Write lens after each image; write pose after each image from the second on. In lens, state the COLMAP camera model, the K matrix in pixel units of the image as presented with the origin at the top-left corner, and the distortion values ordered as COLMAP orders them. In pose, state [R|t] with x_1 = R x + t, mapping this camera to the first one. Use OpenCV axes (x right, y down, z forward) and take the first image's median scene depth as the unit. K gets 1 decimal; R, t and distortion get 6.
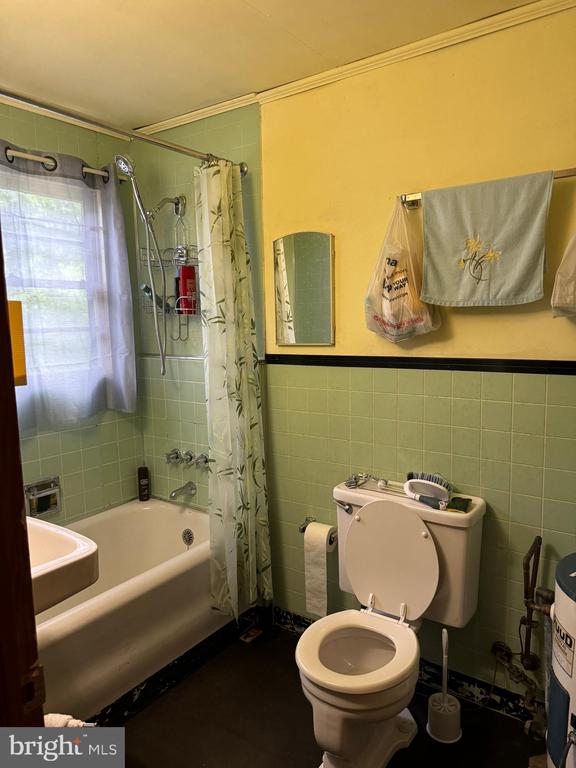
lens RADIAL K [[541.4, 0, 289.9], [0, 541.4, 385.1], [0, 0, 1]] dist [0.060529, -0.083411]
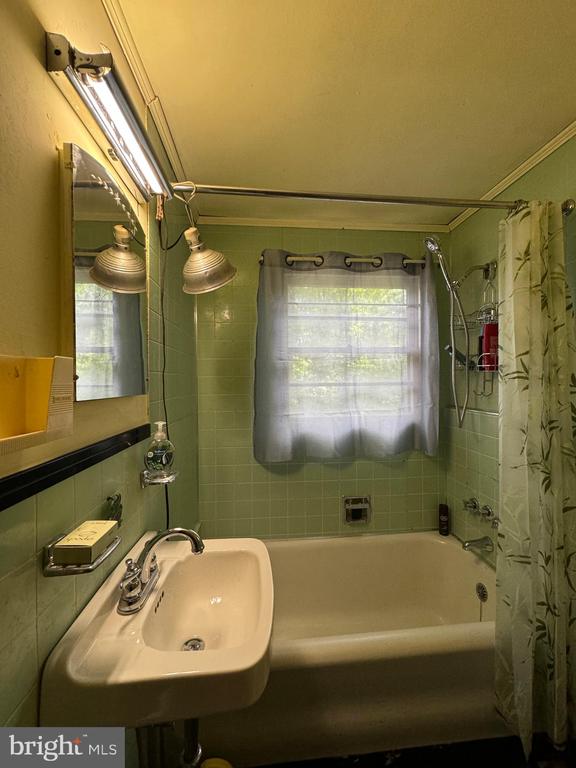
lens RADIAL K [[309.8, 0, 286.7], [0, 309.8, 384.4], [0, 0, 1]] dist [-0.007351, 0.002076]
pose [[0.653628, 0.019251, -0.756571, 0.000010], [-0.094407, 0.993942, -0.056270, -0.039356], [0.750905, 0.108205, 0.651485, 0.366145]]
